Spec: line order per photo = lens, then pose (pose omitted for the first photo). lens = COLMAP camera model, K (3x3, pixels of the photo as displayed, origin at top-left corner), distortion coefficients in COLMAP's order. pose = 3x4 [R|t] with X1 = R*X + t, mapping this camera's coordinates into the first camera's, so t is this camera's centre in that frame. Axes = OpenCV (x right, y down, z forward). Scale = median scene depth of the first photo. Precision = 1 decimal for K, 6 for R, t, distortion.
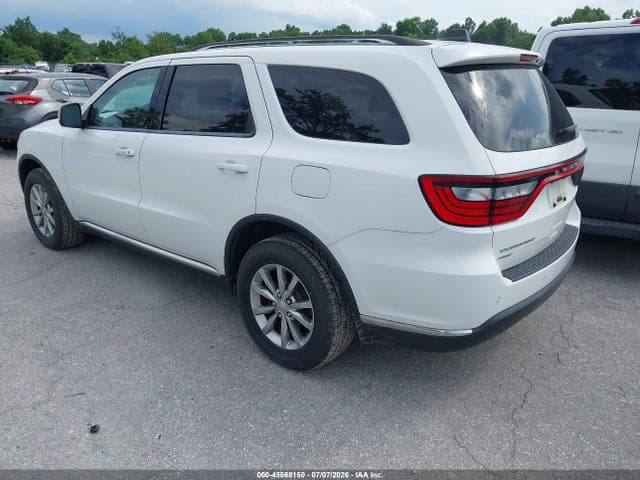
lens RADIAL K [[507.6, 0, 320.1], [0, 507.6, 217.9], [0, 0, 1]] dist [0.011659, -0.011924]
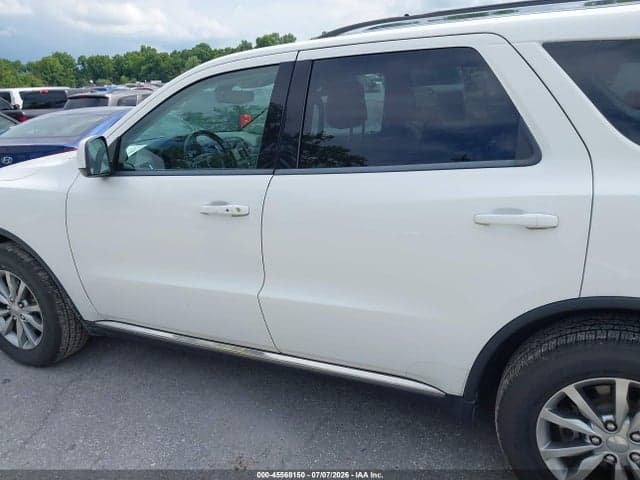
lens RADIAL K [[516.6, 0, 318.1], [0, 516.6, 221.2], [0, 0, 1]] dist [-0.007947, -0.000992]
pose [[0.968008, -0.113537, 0.223763, -0.539498], [0.119689, 0.992712, -0.014077, -0.121592], [-0.220534, 0.040409, 0.974542, 0.498075]]
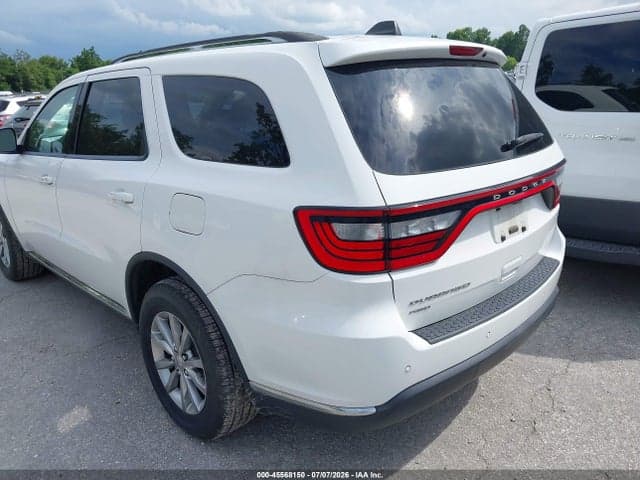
lens RADIAL K [[504.3, 0, 321.4], [0, 504.3, 221.8], [0, 0, 1]] dist [0.023755, -0.038977]
pose [[0.994769, -0.016517, -0.100804, 0.253415], [0.014459, 0.999672, -0.021119, -0.036365], [0.101120, 0.019551, 0.994682, 0.199582]]
